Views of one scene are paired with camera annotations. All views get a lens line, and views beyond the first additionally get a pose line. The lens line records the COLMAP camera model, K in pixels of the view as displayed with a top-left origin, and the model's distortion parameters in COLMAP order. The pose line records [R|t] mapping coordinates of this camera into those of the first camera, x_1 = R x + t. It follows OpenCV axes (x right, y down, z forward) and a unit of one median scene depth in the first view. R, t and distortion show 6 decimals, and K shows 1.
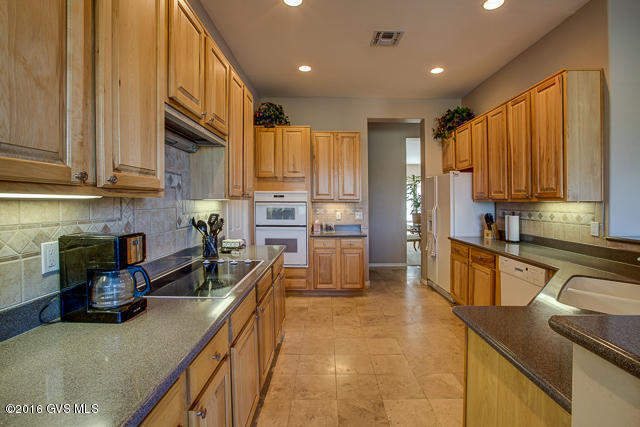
lens RADIAL K [[296.6, 0, 321.4], [0, 296.6, 211.1], [0, 0, 1]] dist [-0.034117, 0.001008]
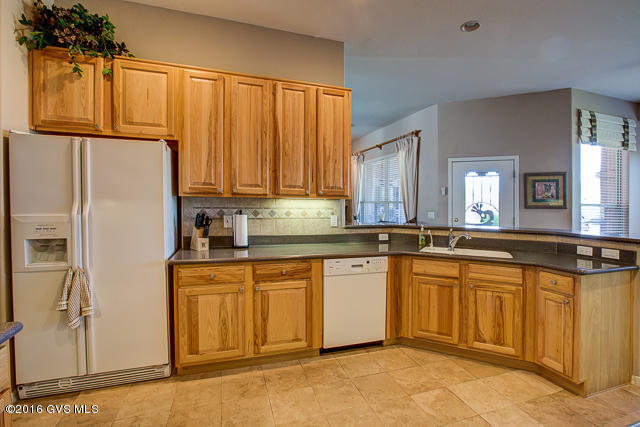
lens RADIAL K [[296.6, 0, 342.2], [0, 296.6, 199.4], [0, 0, 1]] dist [-0.034117, 0.001008]
pose [[-0.336138, 0.005699, 0.941796, -0.248730], [0.013319, 0.999910, -0.001297, -0.026626], [-0.941719, 0.012108, -0.336184, 1.206352]]
